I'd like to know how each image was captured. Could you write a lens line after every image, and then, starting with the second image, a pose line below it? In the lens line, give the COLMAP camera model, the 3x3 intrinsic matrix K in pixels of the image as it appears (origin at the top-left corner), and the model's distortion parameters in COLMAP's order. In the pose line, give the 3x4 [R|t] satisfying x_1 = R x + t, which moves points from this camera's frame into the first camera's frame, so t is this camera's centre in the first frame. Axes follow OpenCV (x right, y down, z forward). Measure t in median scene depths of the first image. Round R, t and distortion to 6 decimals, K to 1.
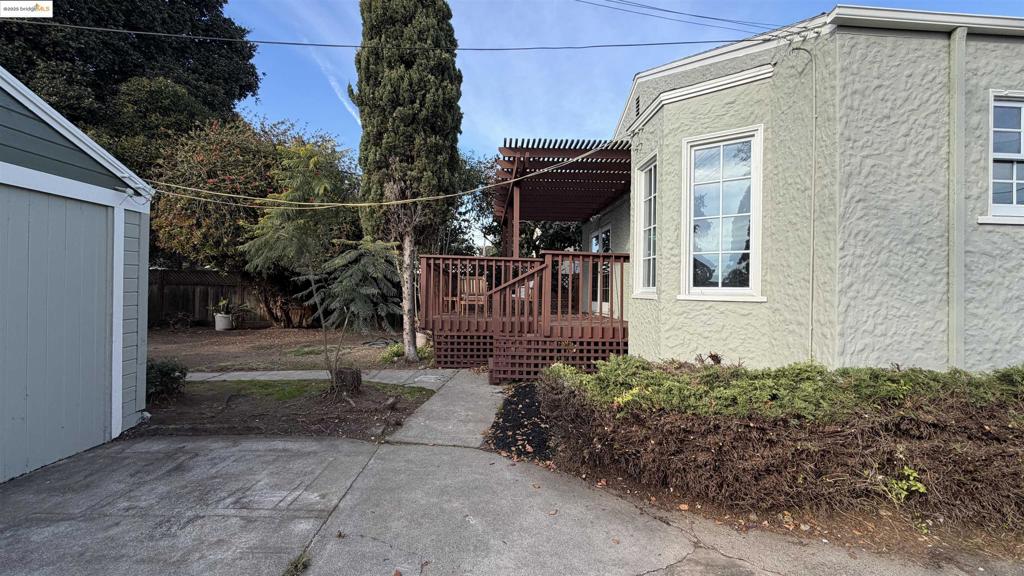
lens RADIAL K [[409.2, 0, 512.5], [0, 409.2, 288.9], [0, 0, 1]] dist [-0.000363, -0.000296]
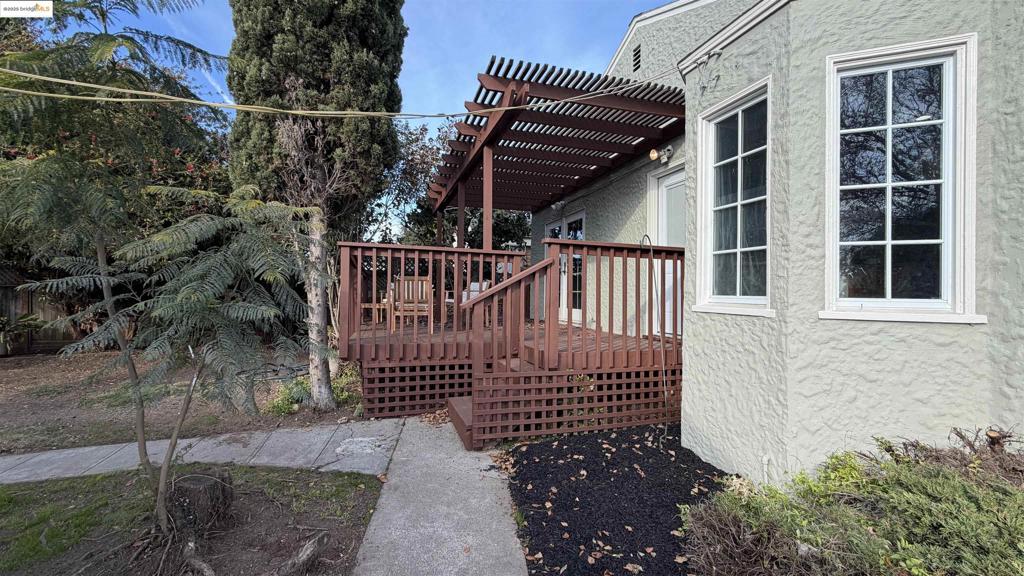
lens RADIAL K [[409.2, 0, 512.0], [0, 409.2, 288.7], [0, 0, 1]] dist [-0.000363, -0.000296]
pose [[0.970575, -0.002125, 0.240790, -0.124867], [0.001293, 0.999993, 0.003610, -0.013936], [-0.240796, -0.003193, 0.970570, 0.340511]]
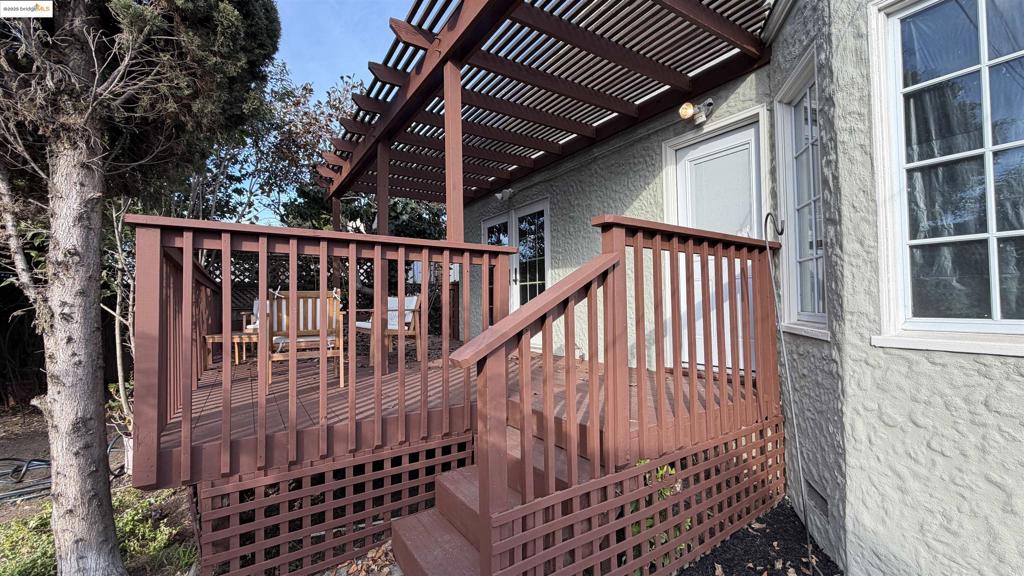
lens RADIAL K [[409.2, 0, 511.5], [0, 409.2, 288.6], [0, 0, 1]] dist [-0.000363, -0.000296]
pose [[0.870634, -0.012319, 0.491777, -0.146967], [0.023423, 0.999591, -0.016429, -0.026002], [-0.491373, 0.025823, 0.870566, 0.672684]]
